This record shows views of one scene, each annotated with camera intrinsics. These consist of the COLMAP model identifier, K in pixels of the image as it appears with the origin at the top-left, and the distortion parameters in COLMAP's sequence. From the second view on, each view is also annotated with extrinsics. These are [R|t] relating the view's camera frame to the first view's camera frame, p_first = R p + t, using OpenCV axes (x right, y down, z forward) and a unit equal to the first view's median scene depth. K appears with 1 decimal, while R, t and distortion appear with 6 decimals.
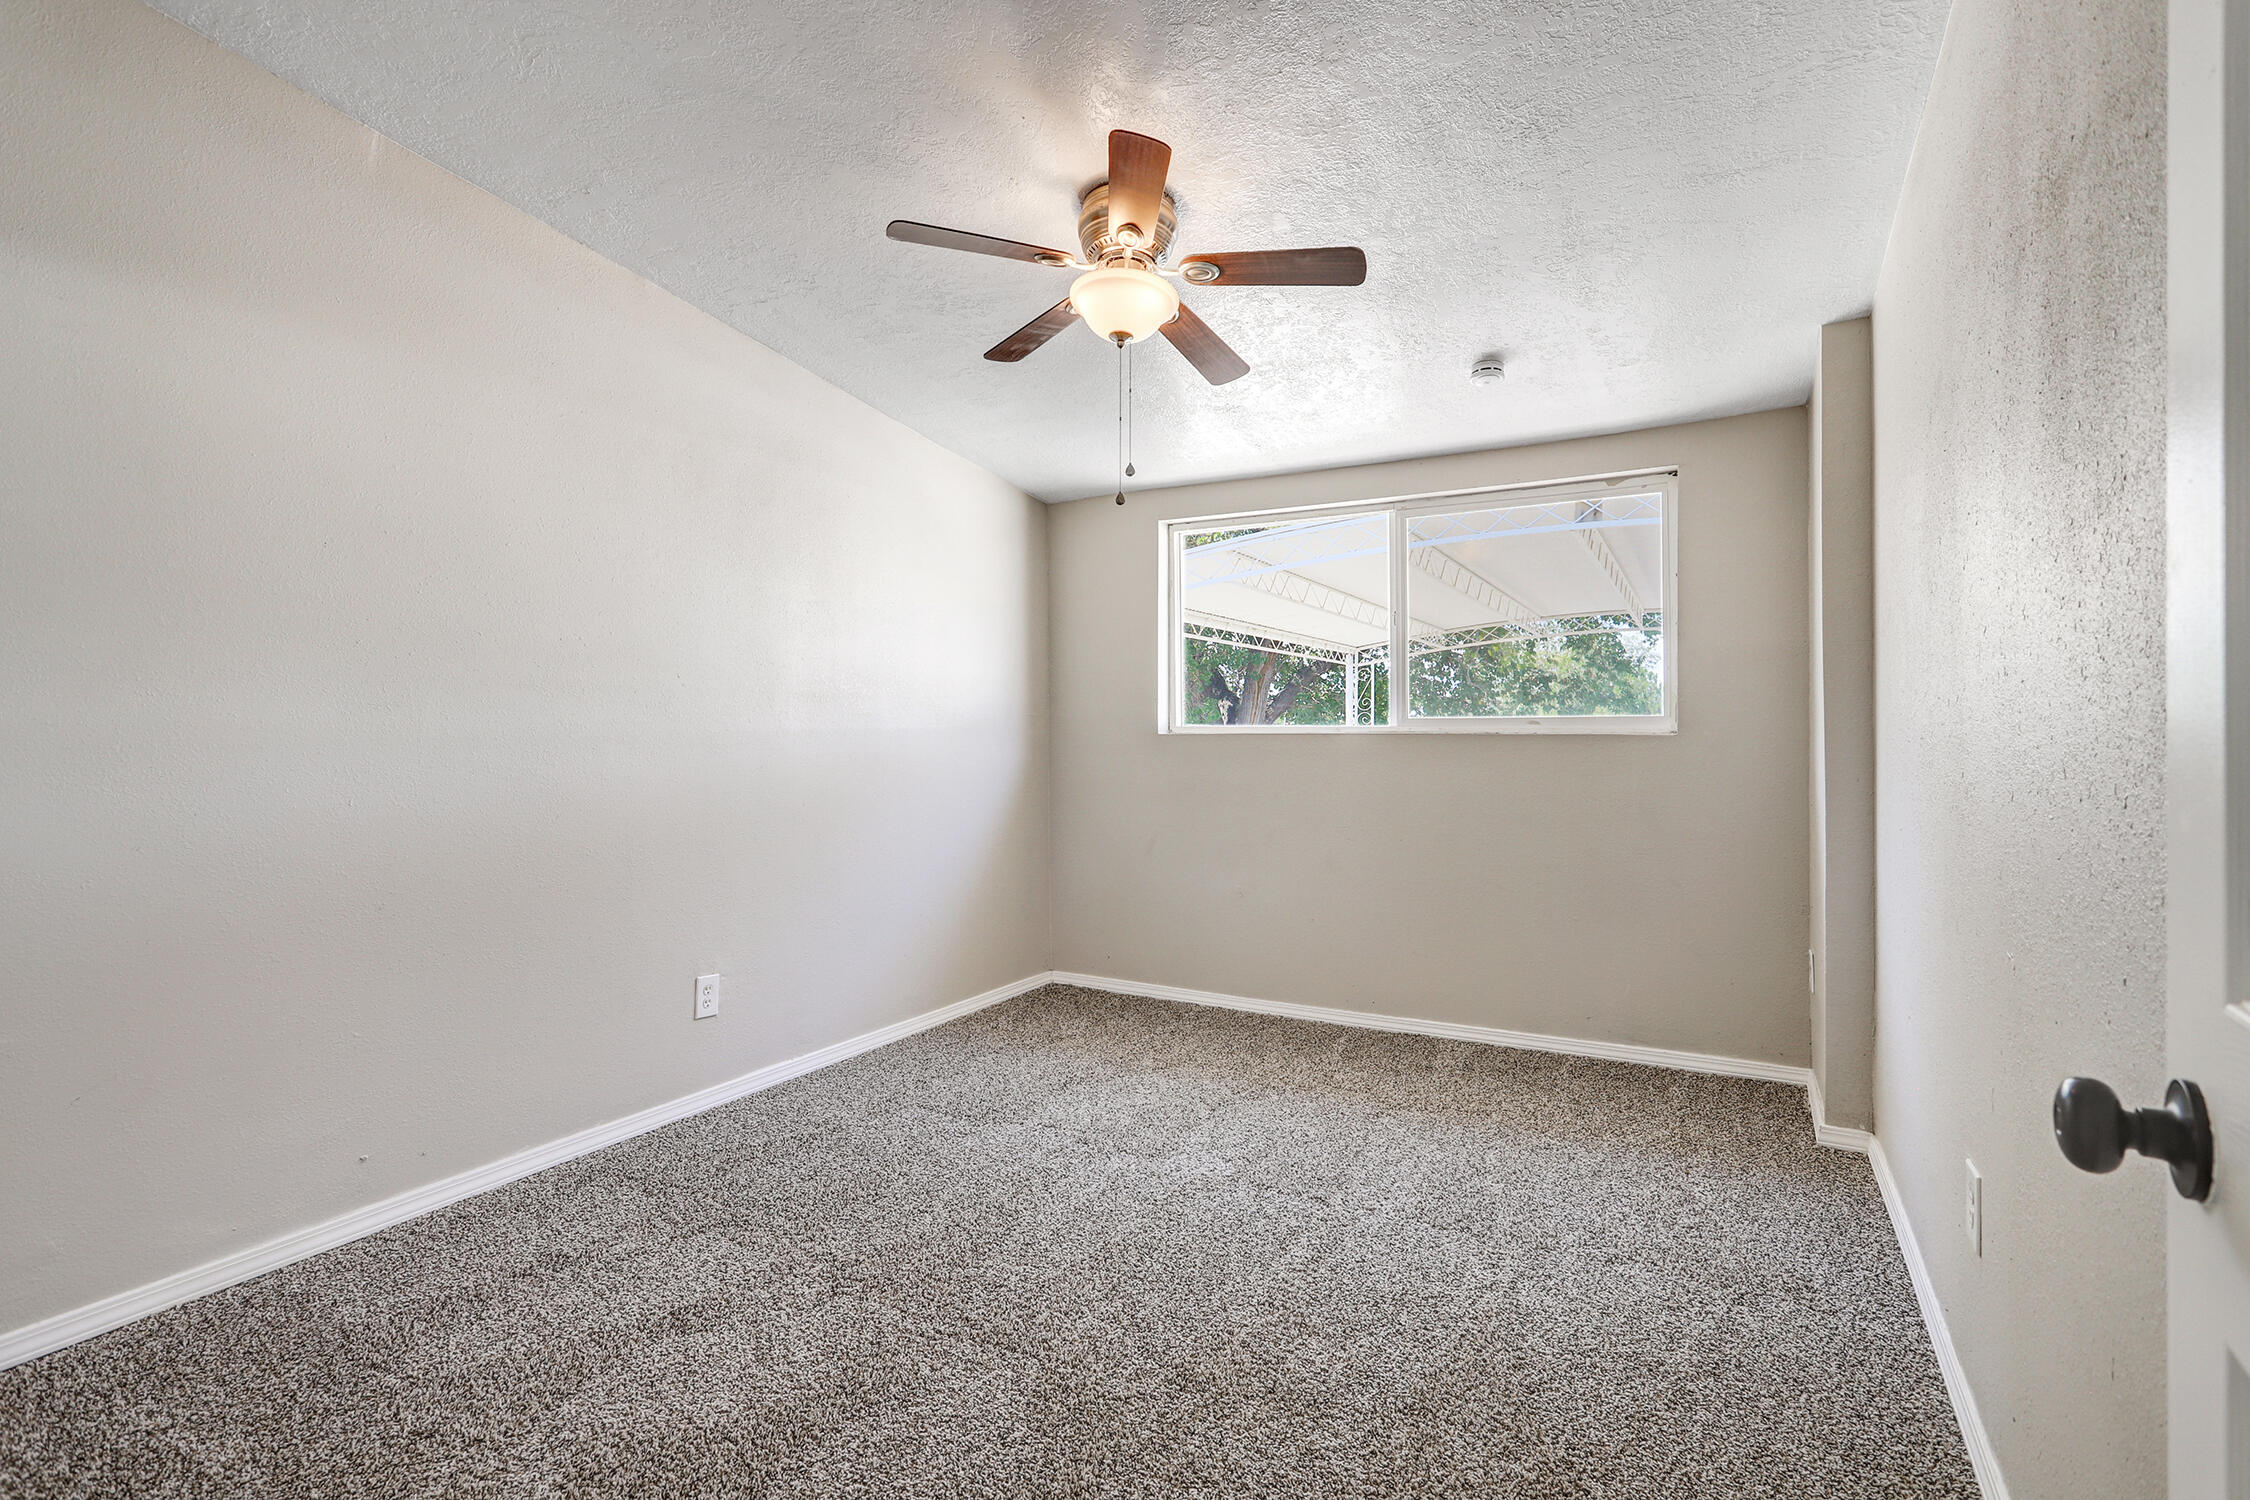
lens RADIAL K [[1068.6, 0, 1125.0], [0, 1068.6, 750.0], [0, 0, 1]] dist [-0.013820, 0.017063]
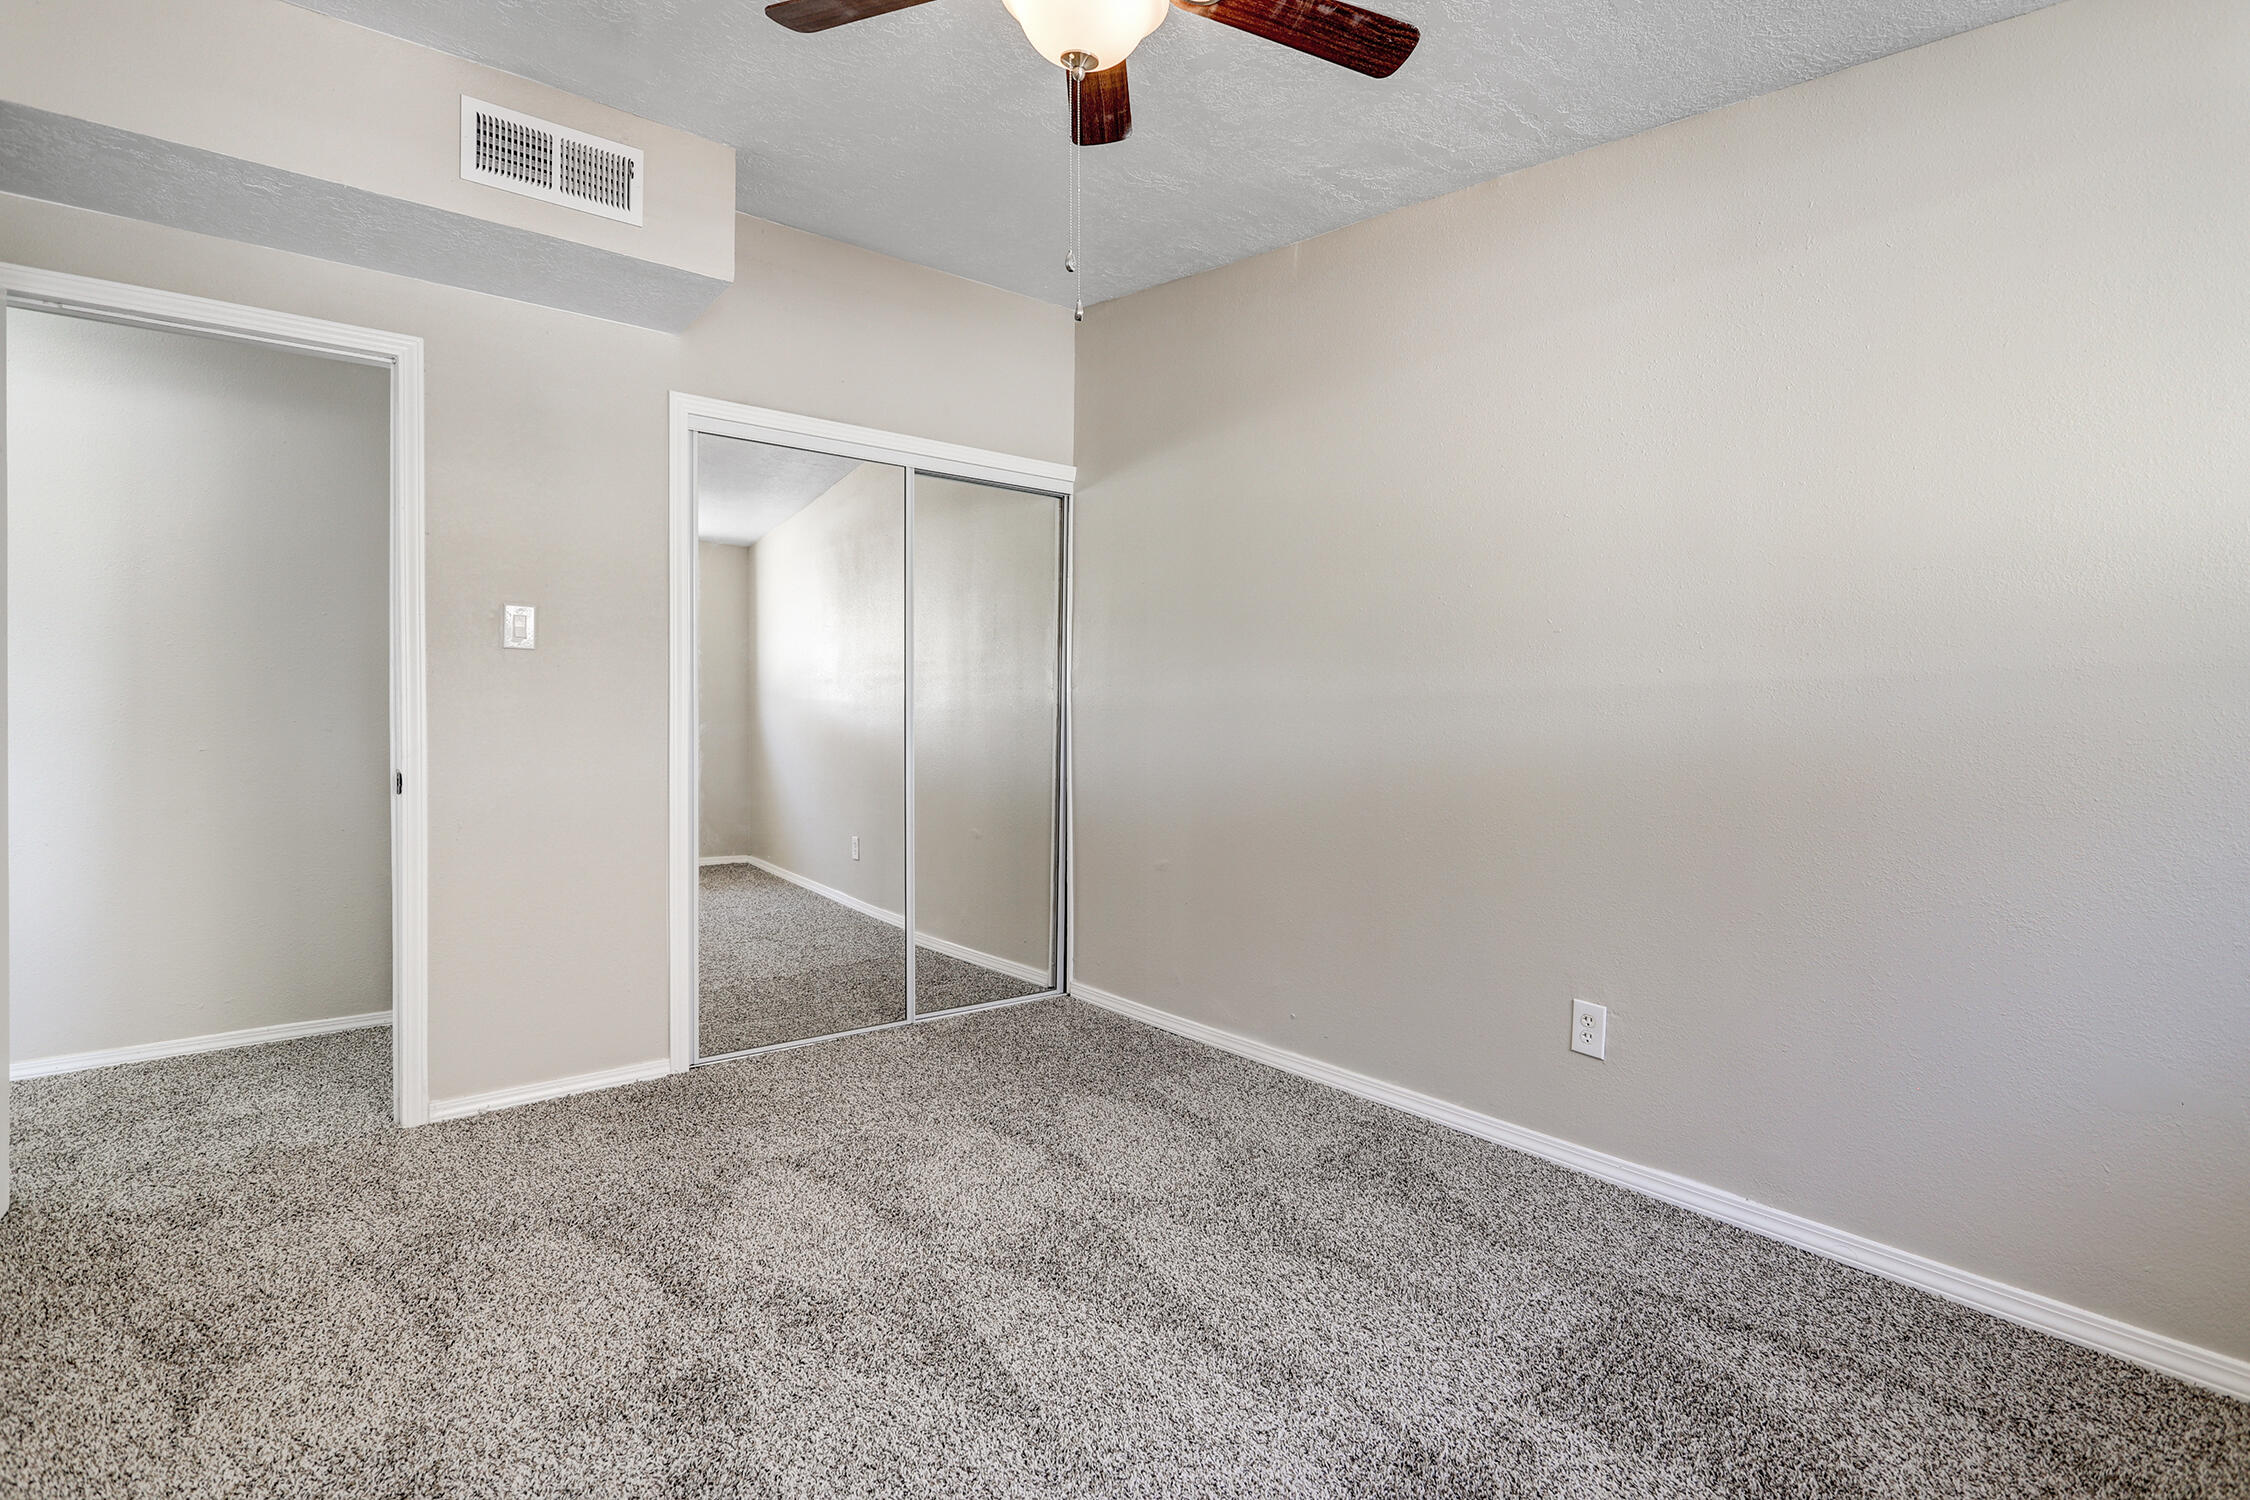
lens RADIAL K [[1068.6, 0, 1125.0], [0, 1068.6, 750.0], [0, 0, 1]] dist [-0.013820, 0.017063]
pose [[-0.402573, 0.014365, -0.915275, 0.485170], [-0.004371, 0.999835, 0.017615, 0.016374], [0.915377, 0.011092, -0.402444, 1.072222]]
